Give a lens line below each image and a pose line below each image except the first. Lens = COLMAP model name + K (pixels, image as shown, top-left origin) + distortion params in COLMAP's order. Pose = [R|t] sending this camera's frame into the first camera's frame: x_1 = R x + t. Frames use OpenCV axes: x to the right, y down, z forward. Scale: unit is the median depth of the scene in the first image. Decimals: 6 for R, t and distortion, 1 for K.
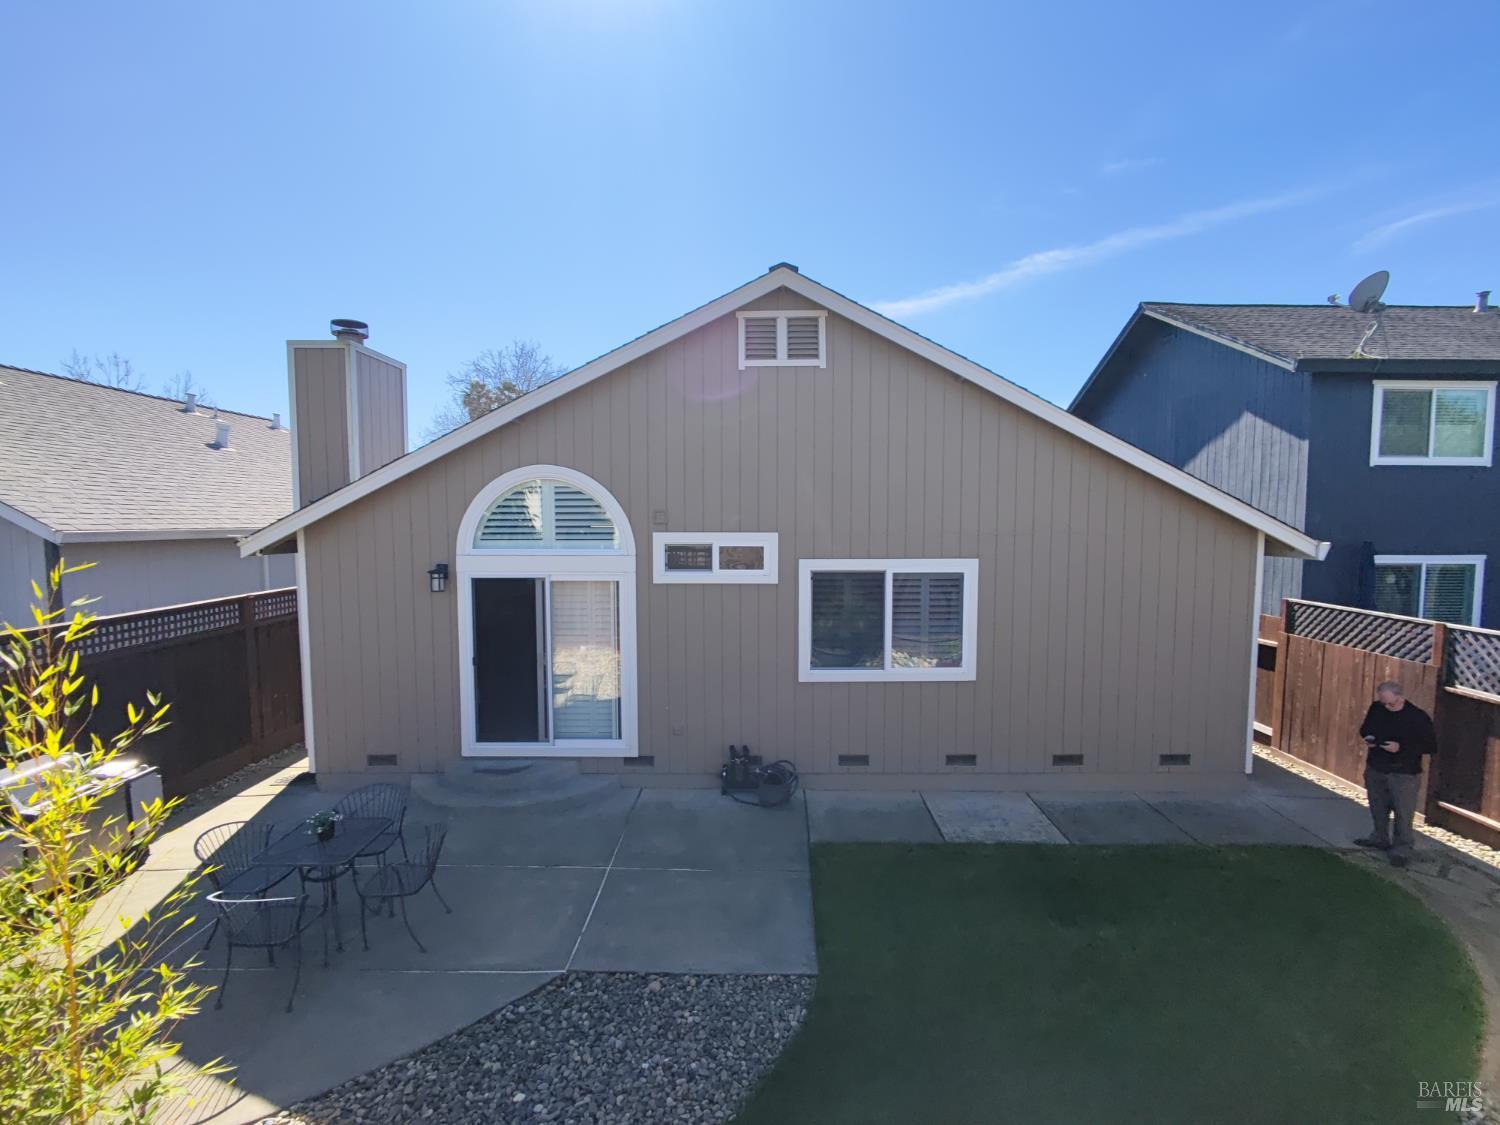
lens RADIAL K [[677.7, 0, 759.9], [0, 677.7, 566.5], [0, 0, 1]] dist [0.002011, 0.000265]
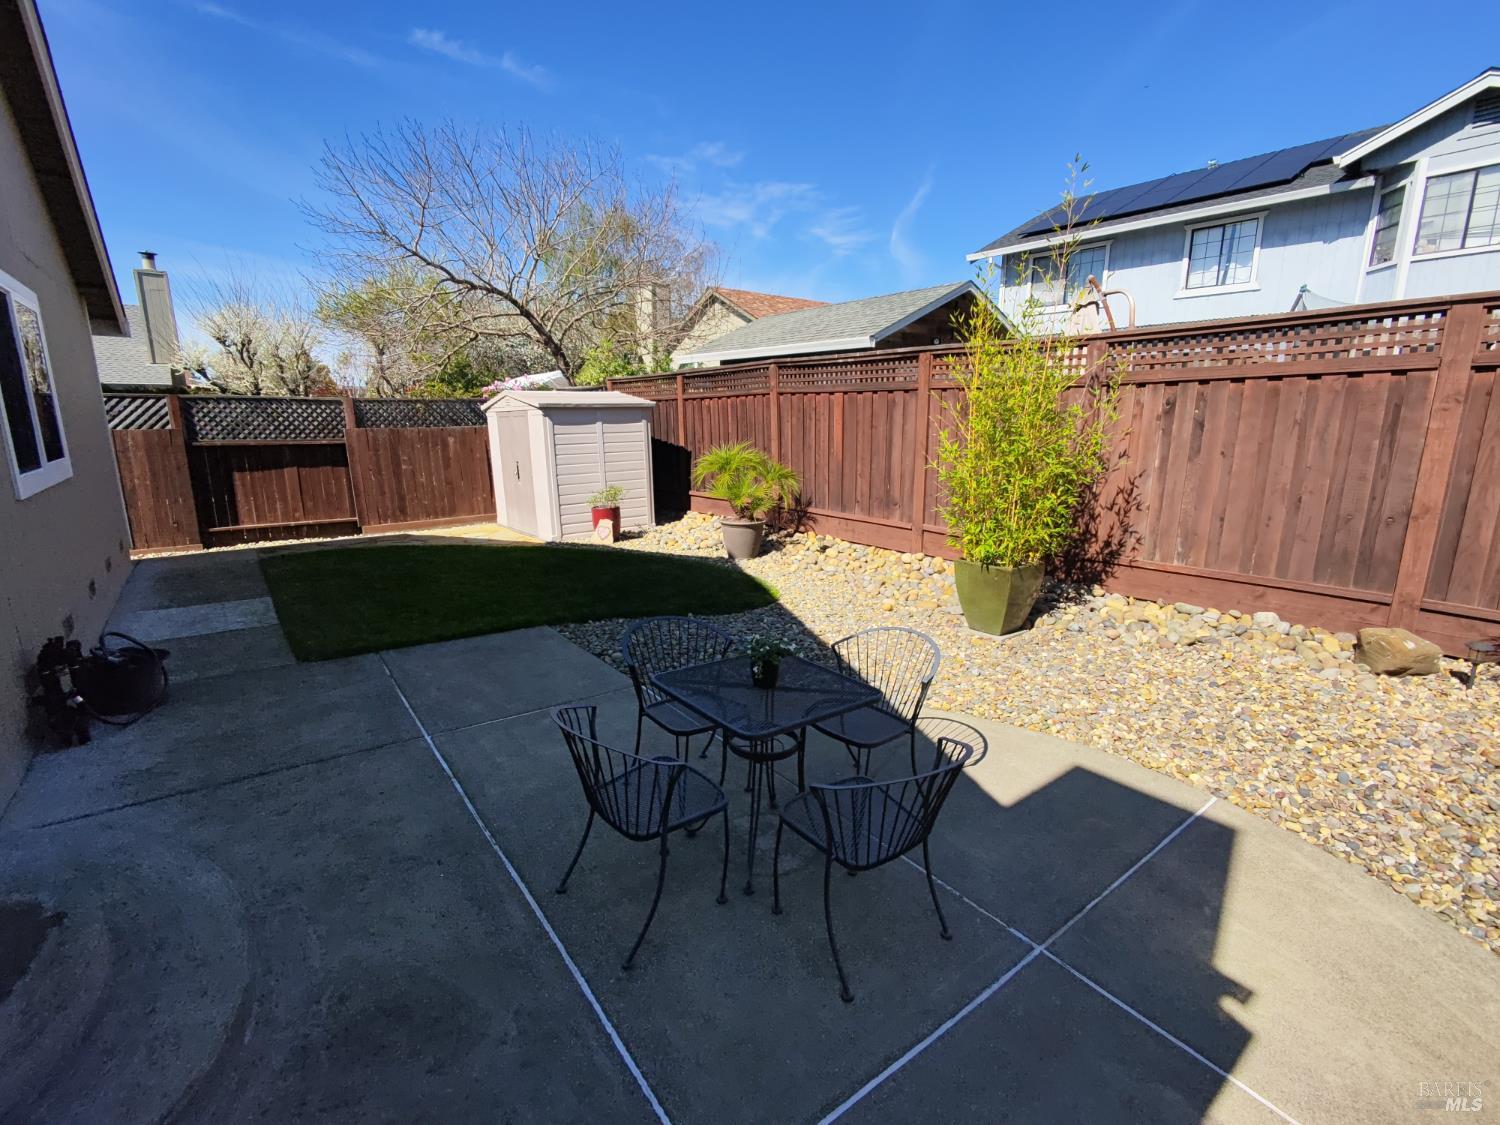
lens RADIAL K [[684.7, 0, 759.7], [0, 684.7, 566.5], [0, 0, 1]] dist [0.001472, -0.007339]
pose [[-0.615626, -0.170717, 0.769325, -0.701314], [0.050994, 0.965576, 0.255072, 0.116727], [-0.786387, 0.196260, -0.585728, 0.882717]]
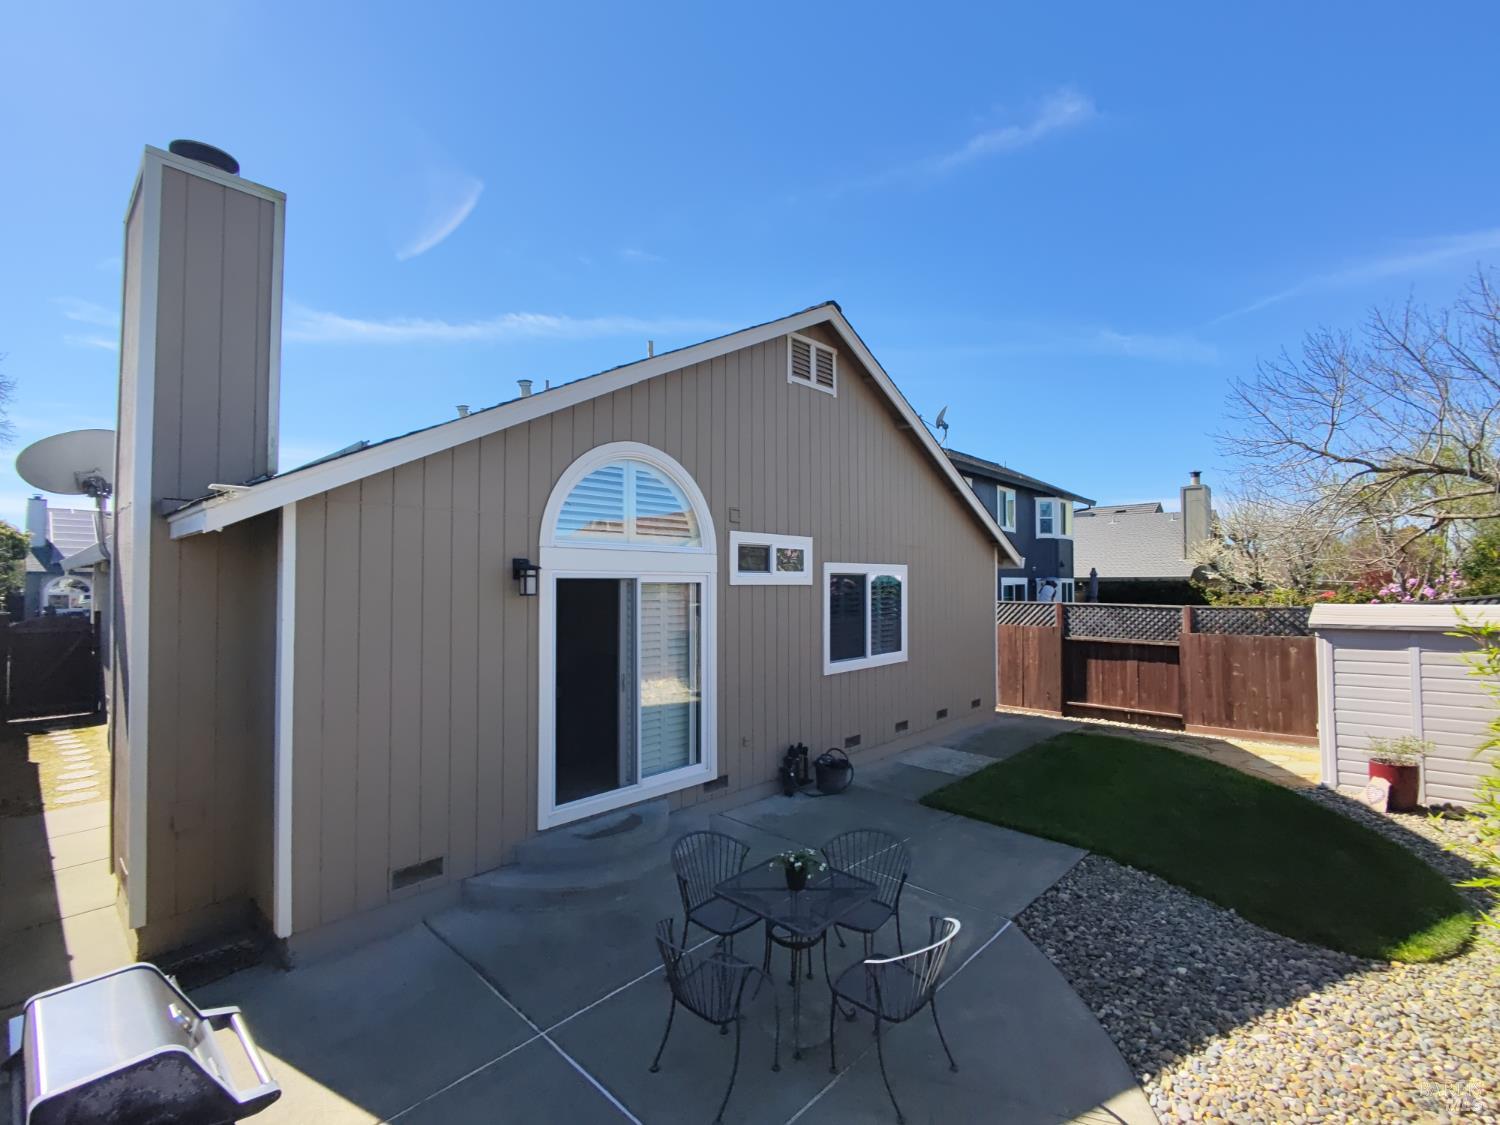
lens RADIAL K [[677.7, 0, 759.9], [0, 677.7, 566.5], [0, 0, 1]] dist [0.002011, 0.000265]
pose [[0.674977, 0.017282, 0.737636, -0.825168], [0.052716, 0.996041, -0.071575, 0.069347], [-0.735953, 0.087197, 0.671394, 0.336356]]
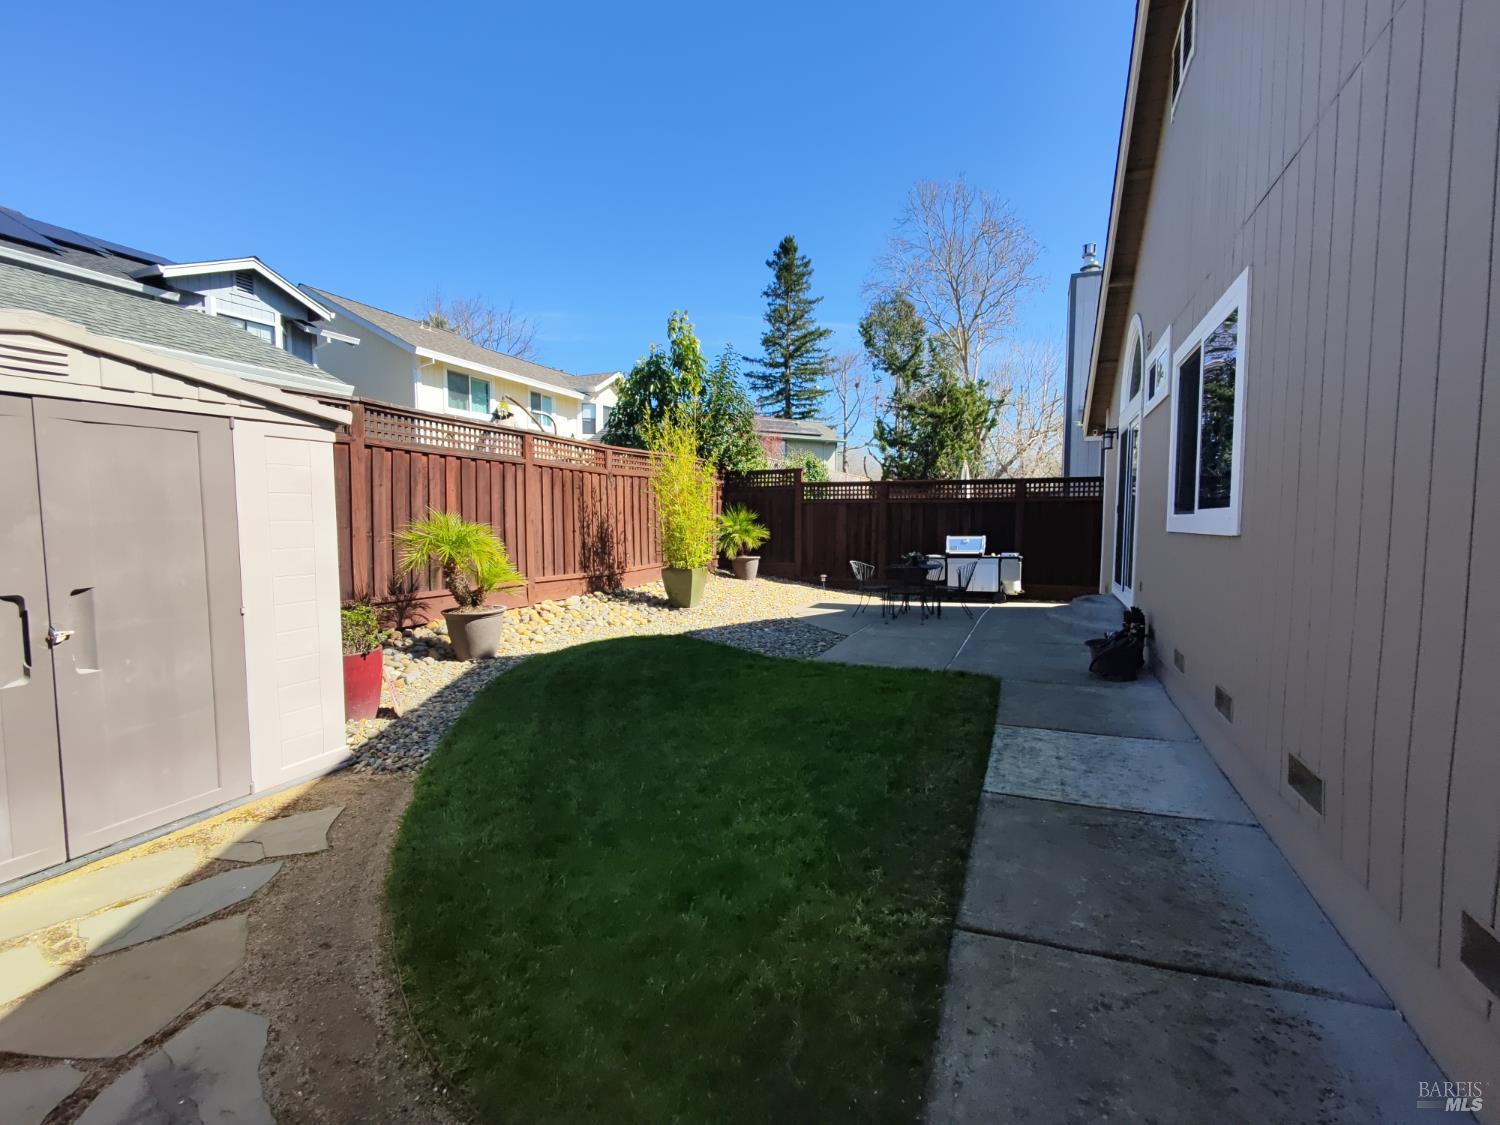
lens RADIAL K [[677.7, 0, 759.9], [0, 677.7, 566.5], [0, 0, 1]] dist [0.002011, 0.000265]
pose [[-0.376217, 0.066477, -0.924144, 0.880234], [-0.065744, 0.992993, 0.098194, 0.166536], [0.924196, 0.097699, -0.369211, 0.884424]]
